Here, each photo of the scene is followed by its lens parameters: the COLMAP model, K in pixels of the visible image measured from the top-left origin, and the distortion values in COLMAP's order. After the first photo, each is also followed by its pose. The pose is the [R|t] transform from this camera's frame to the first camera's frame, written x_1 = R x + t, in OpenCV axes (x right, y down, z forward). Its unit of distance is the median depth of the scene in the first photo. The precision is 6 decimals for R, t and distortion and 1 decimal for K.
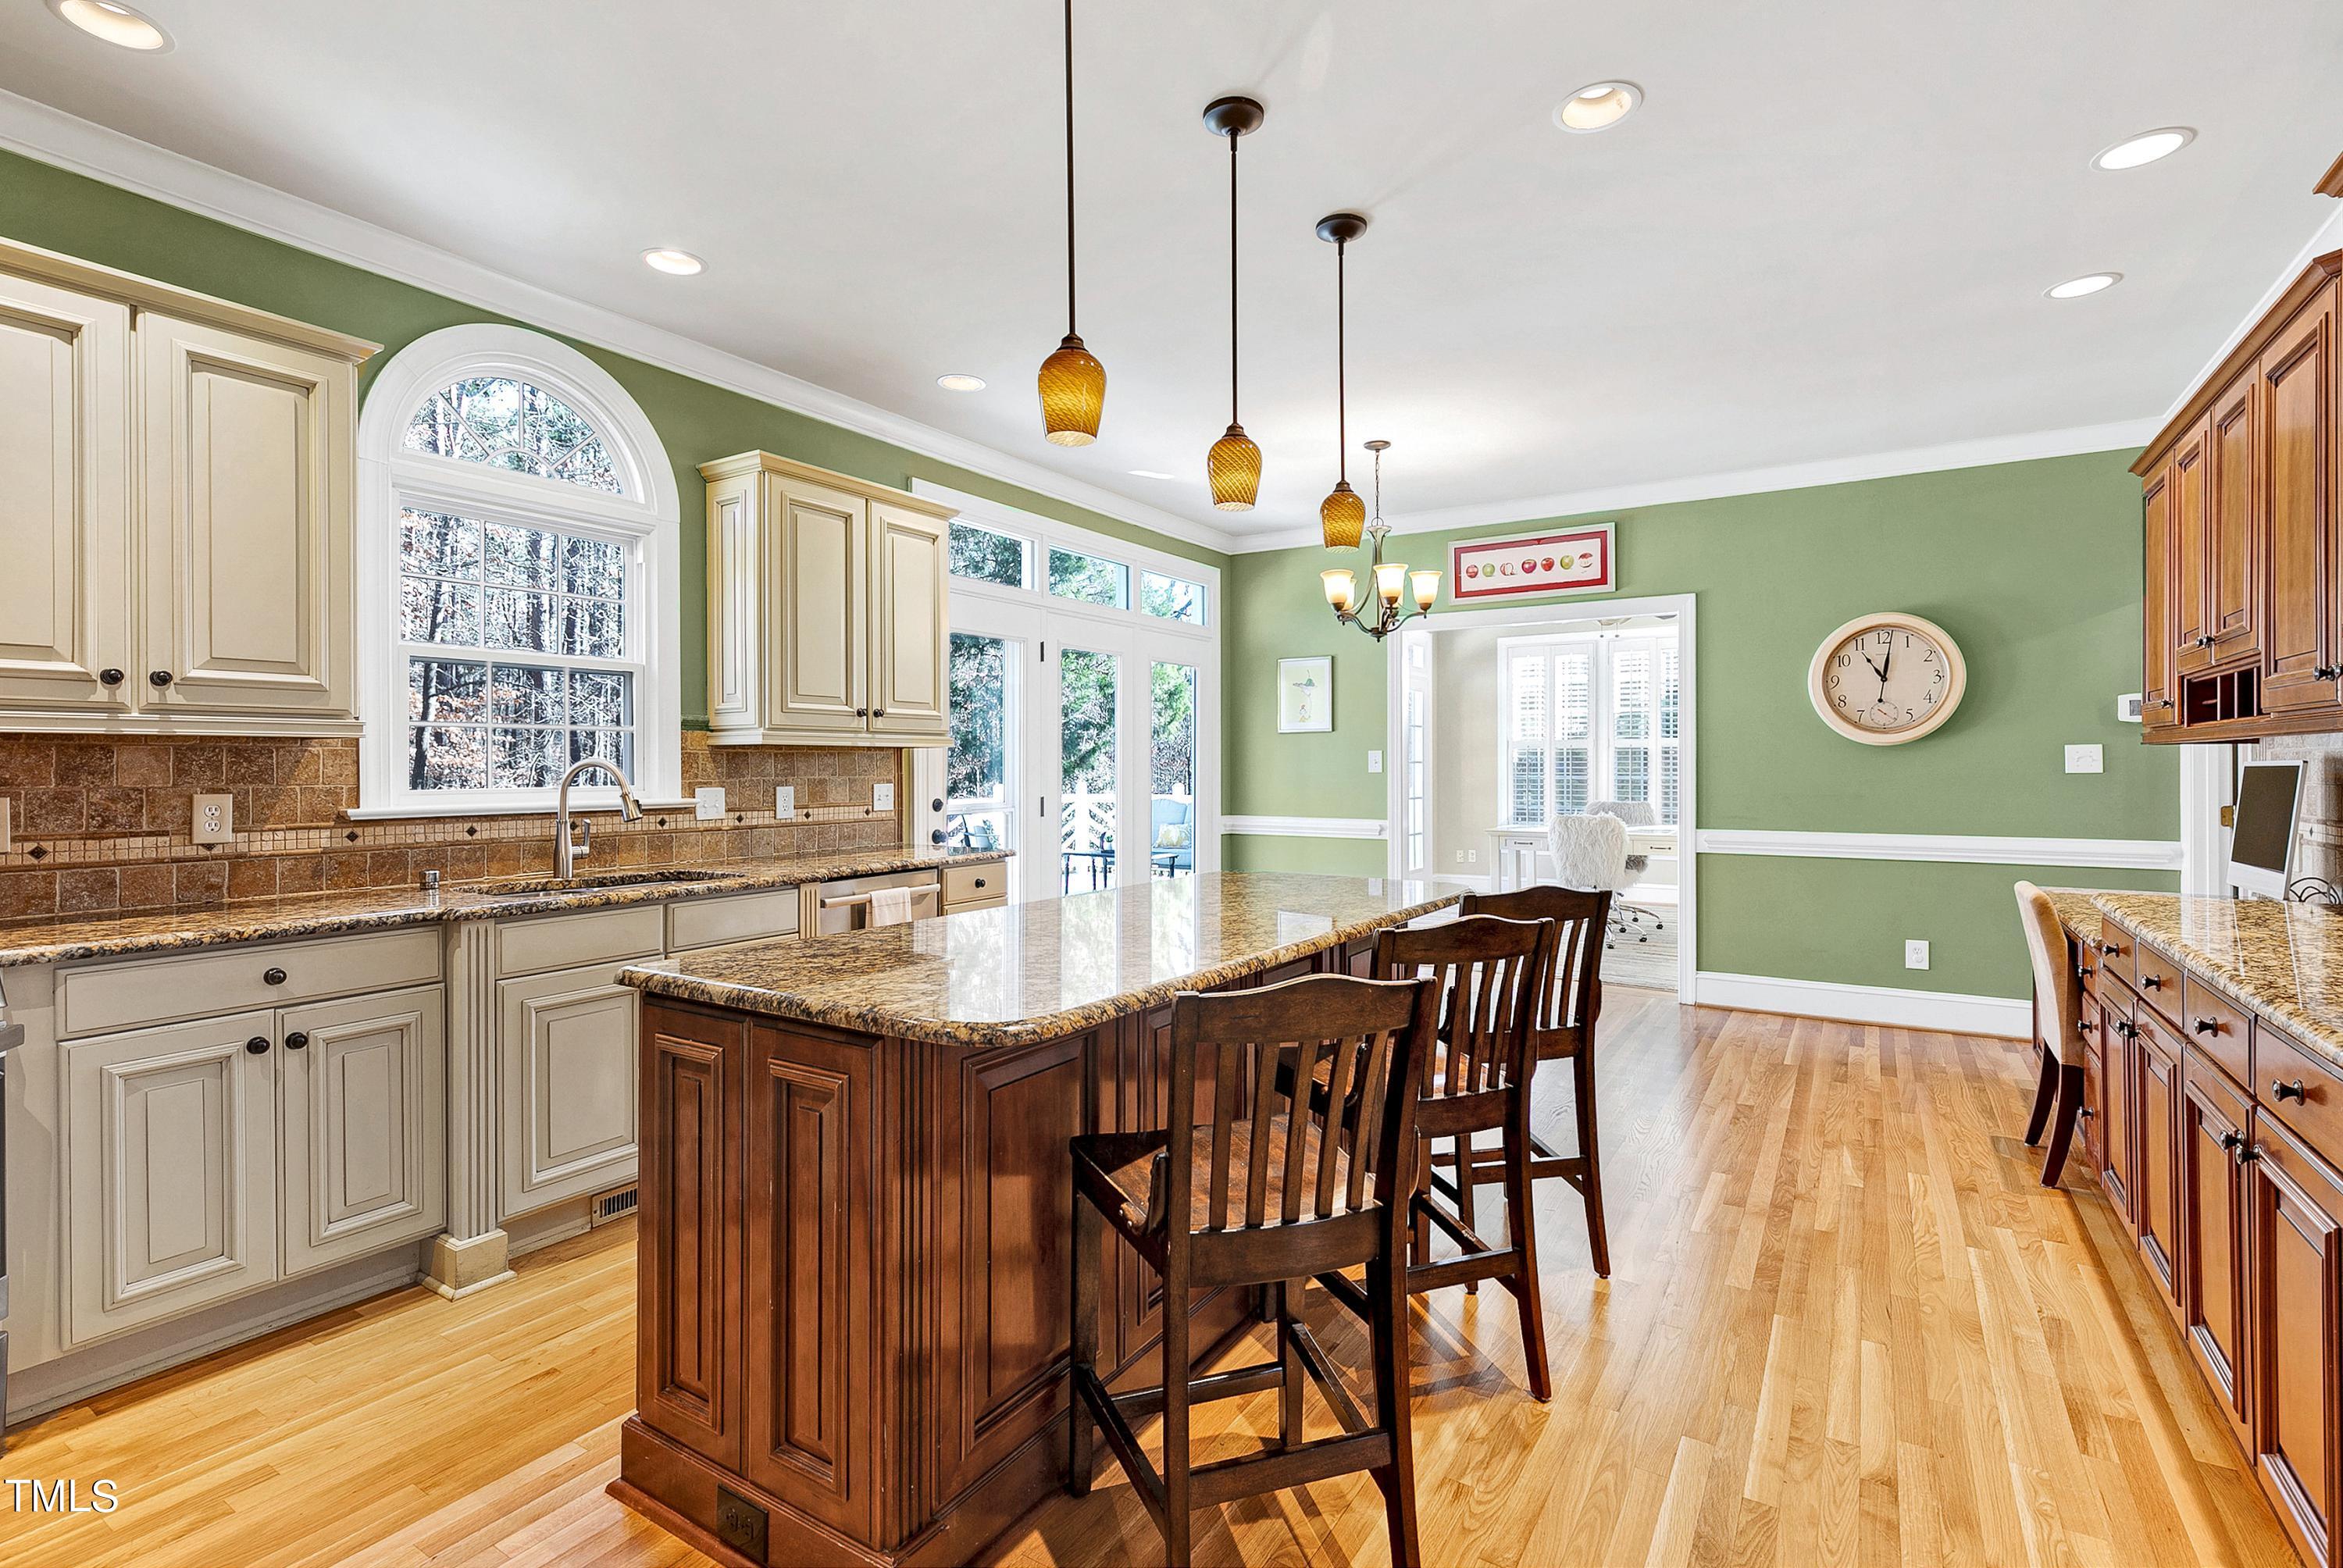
lens RADIAL K [[1081.5, 0, 1170.9], [0, 1081.5, 770.4], [0, 0, 1]] dist [0.000351, 0.000036]
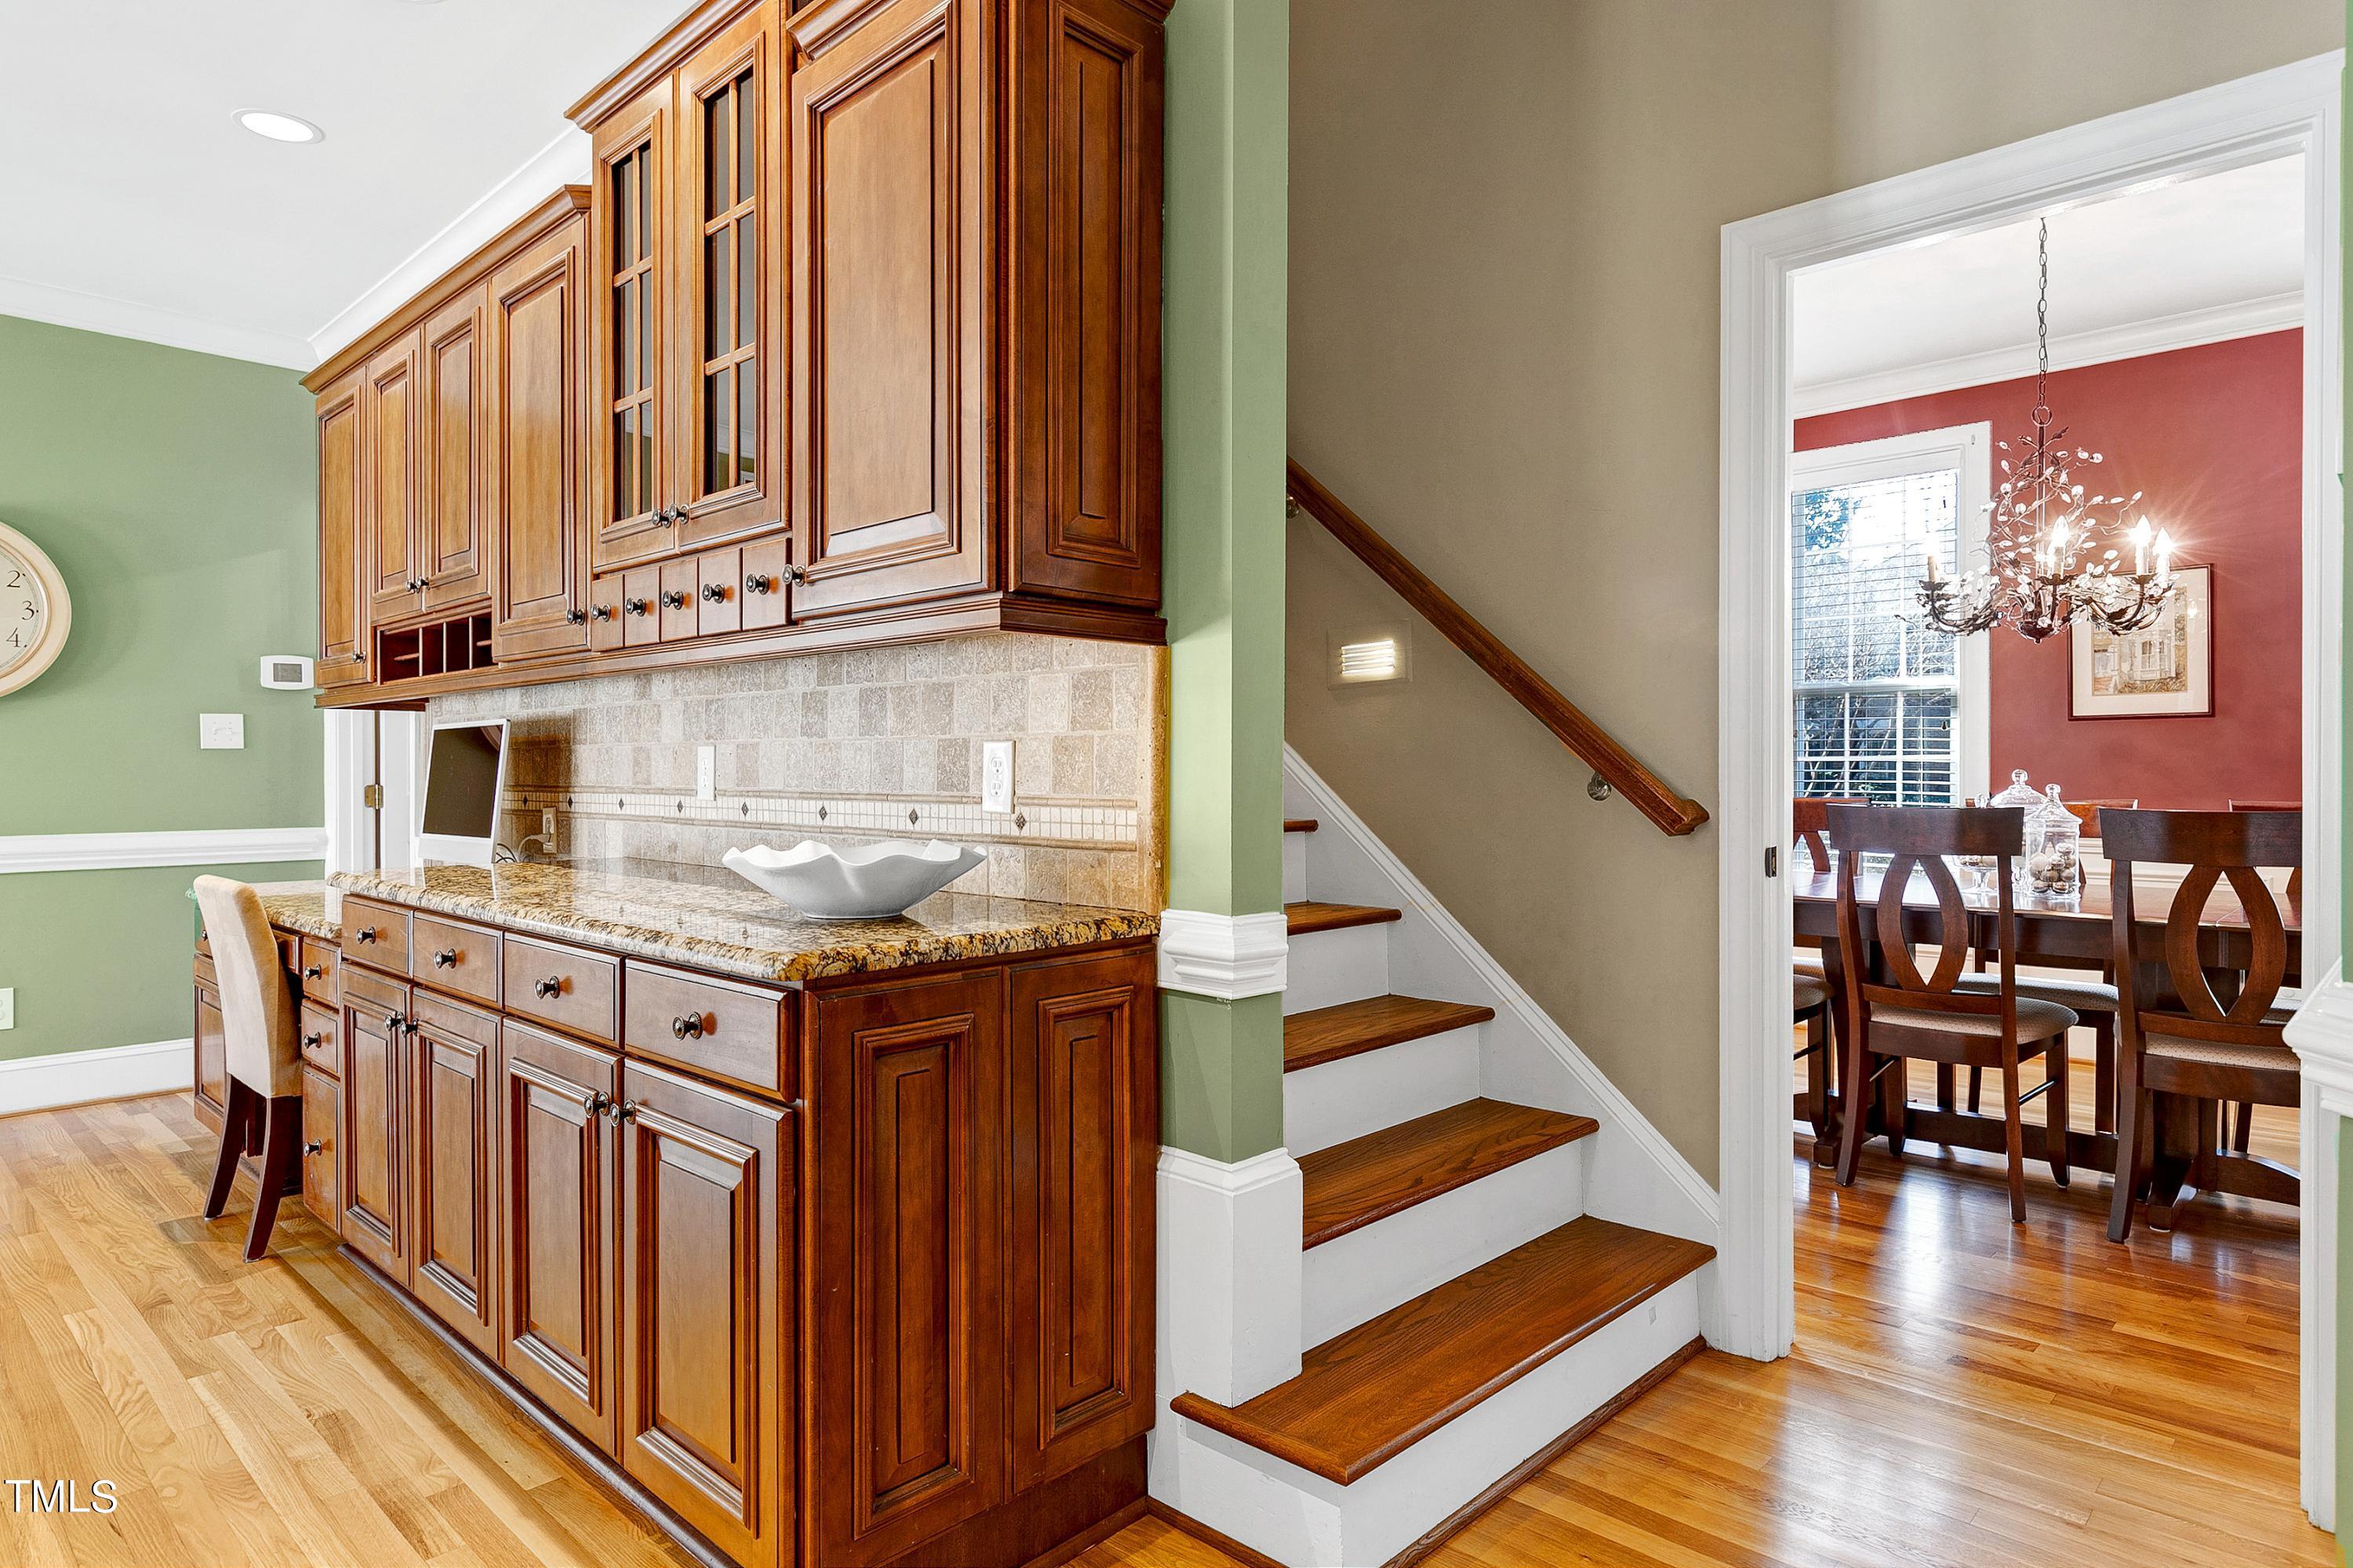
lens RADIAL K [[1327.0, 0, 1176.0], [0, 1327.0, 776.8], [0, 0, 1]] dist [0.003843, 0.000229]
pose [[0.191117, -0.001613, 0.981566, -0.001666], [0.001497, 0.999998, 0.001352, 0.038277], [-0.981566, 0.001211, 0.191119, 0.172874]]
